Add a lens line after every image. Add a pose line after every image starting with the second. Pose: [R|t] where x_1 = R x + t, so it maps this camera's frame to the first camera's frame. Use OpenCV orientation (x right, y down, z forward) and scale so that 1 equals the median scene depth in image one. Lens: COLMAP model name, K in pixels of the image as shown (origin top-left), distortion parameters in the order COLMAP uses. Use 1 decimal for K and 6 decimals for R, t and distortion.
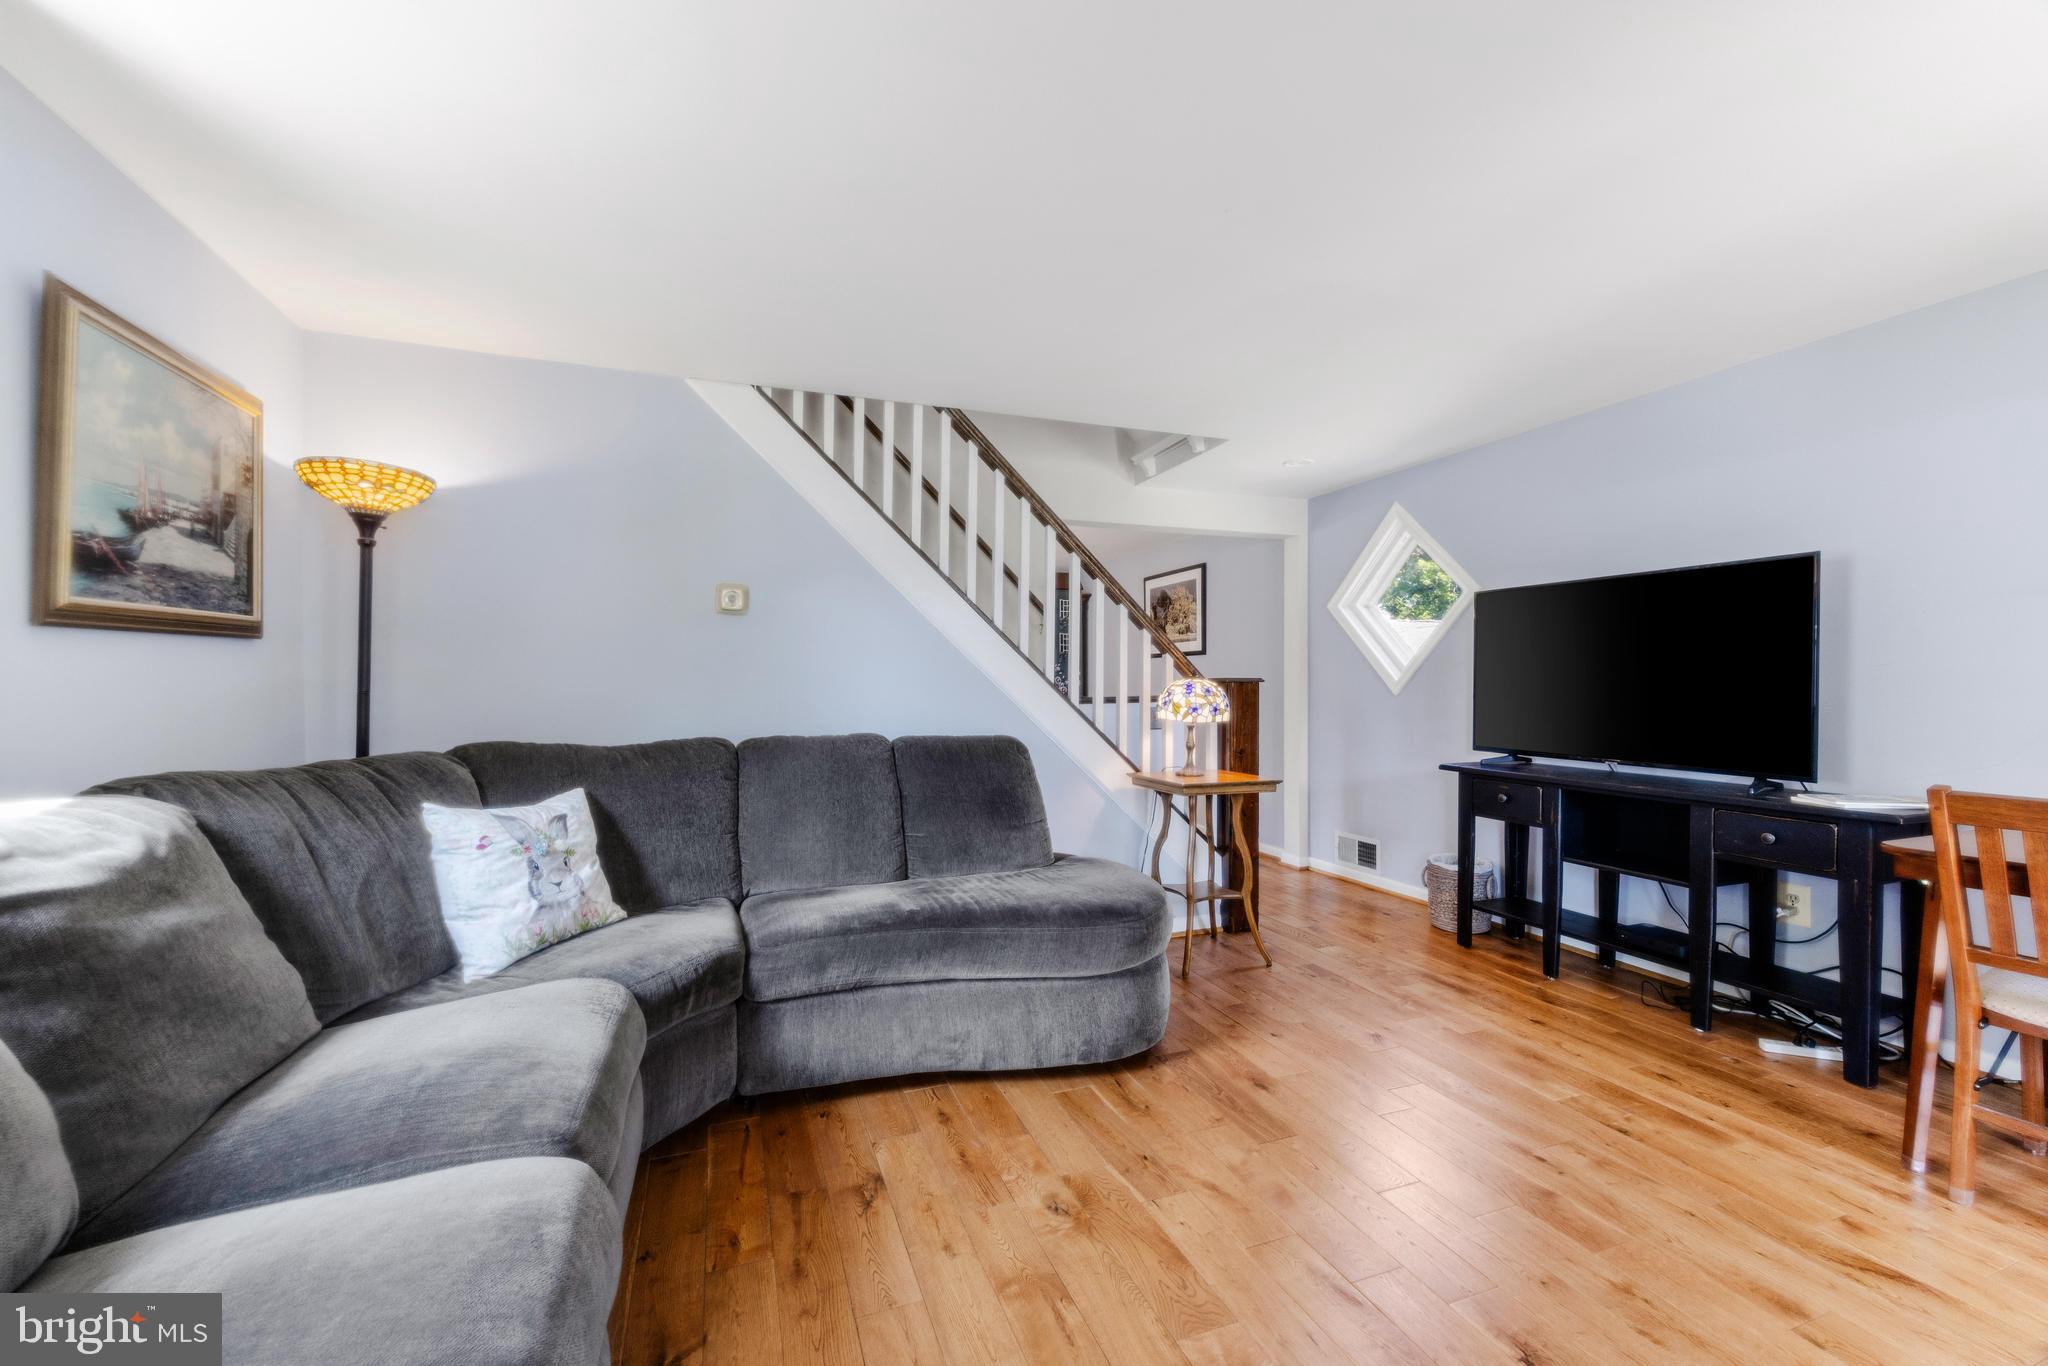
lens RADIAL K [[813.3, 0, 1023.9], [0, 813.3, 685.2], [0, 0, 1]] dist [-0.001184, -0.000046]
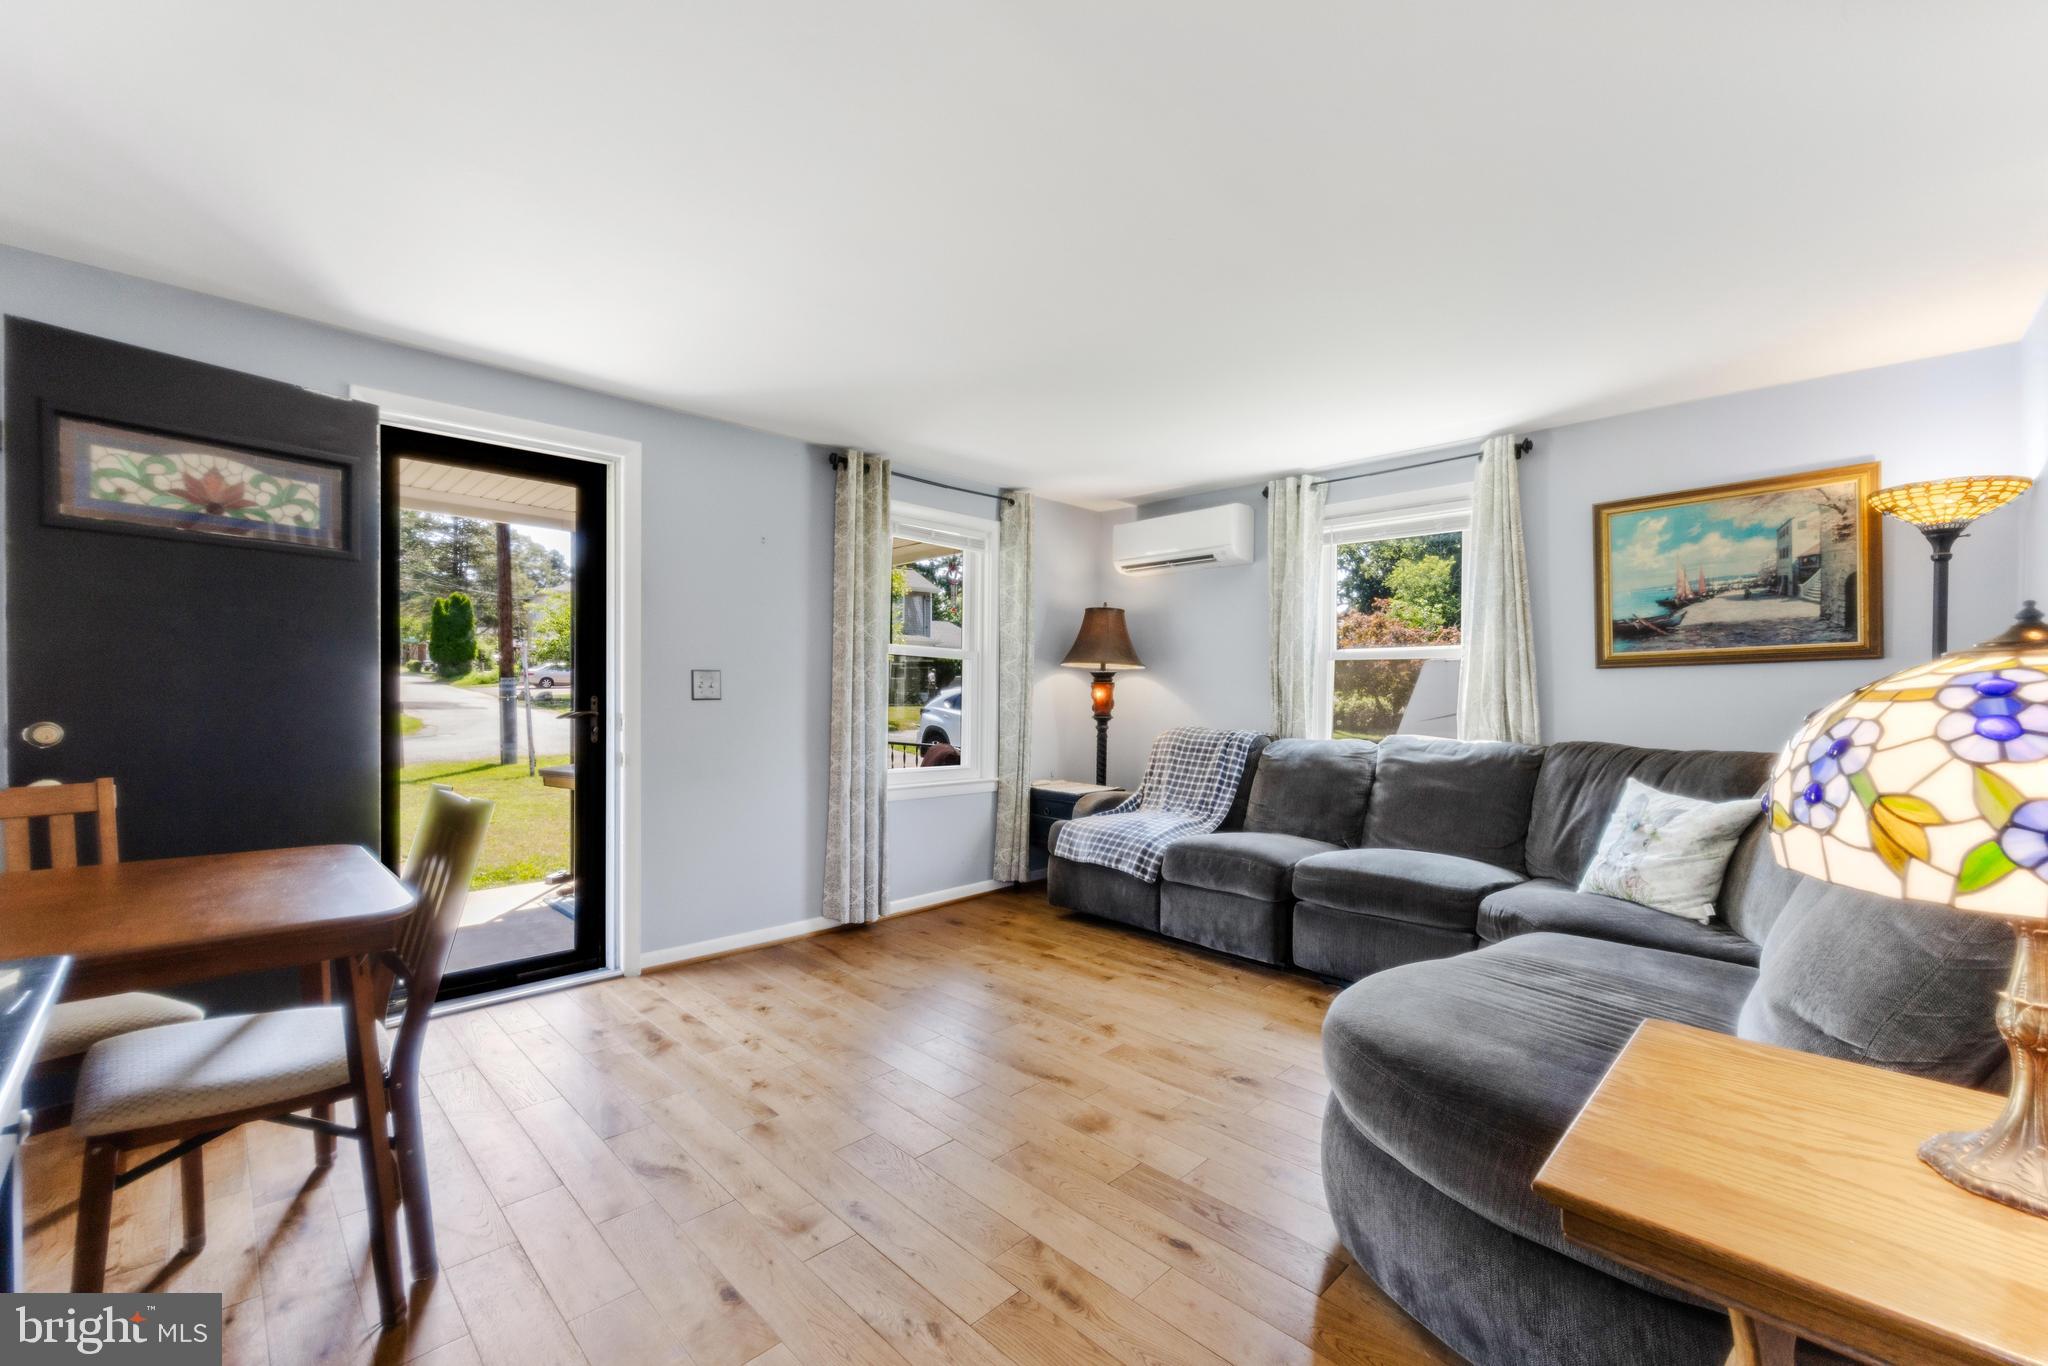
lens RADIAL K [[813.3, 0, 1023.9], [0, 813.3, 685.2], [0, 0, 1]] dist [-0.001184, -0.000046]
pose [[-0.920067, -0.005098, -0.391728, 0.802919], [-0.002009, 0.999964, -0.008296, -0.006542], [0.391756, -0.006846, -0.920044, 1.857234]]
